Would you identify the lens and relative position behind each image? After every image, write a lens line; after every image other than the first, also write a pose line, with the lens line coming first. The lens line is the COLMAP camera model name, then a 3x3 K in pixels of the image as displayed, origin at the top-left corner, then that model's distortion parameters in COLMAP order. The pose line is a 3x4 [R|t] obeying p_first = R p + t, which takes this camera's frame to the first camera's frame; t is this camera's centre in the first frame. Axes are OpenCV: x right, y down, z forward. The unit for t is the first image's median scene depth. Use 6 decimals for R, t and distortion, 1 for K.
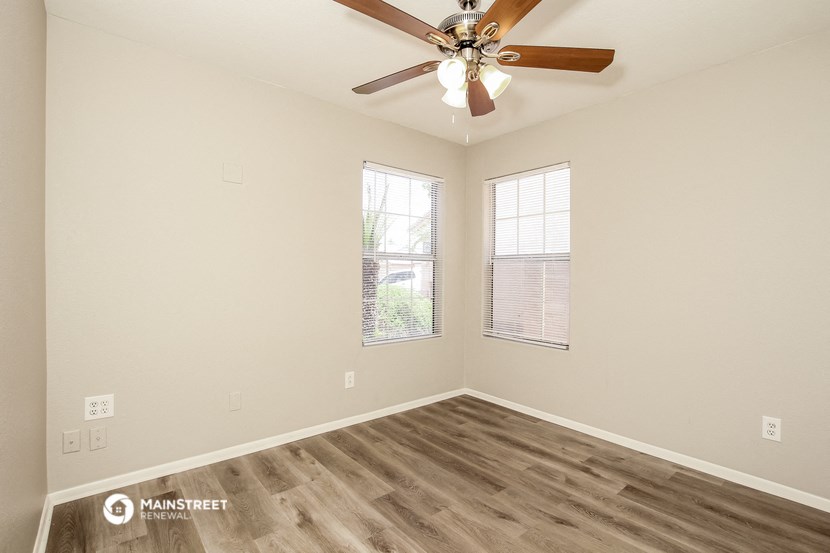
lens RADIAL K [[415.7, 0, 423.4], [0, 415.7, 278.7], [0, 0, 1]] dist [-0.001375, 0.002148]
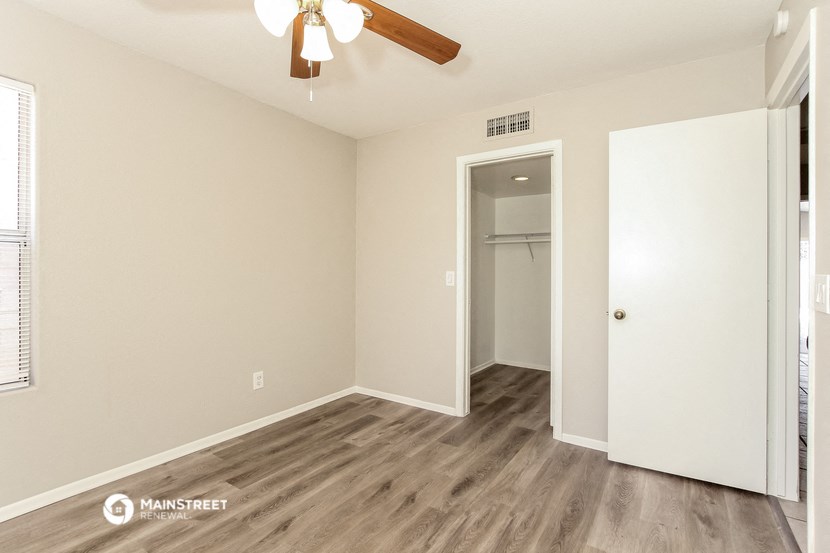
lens RADIAL K [[415.7, 0, 417.2], [0, 415.7, 271.5], [0, 0, 1]] dist [-0.001375, 0.002148]
pose [[-0.315694, -0.008706, 0.948821, -0.612106], [-0.001217, 0.999961, 0.008770, -0.009000], [-0.948860, 0.001614, -0.315693, 0.930011]]
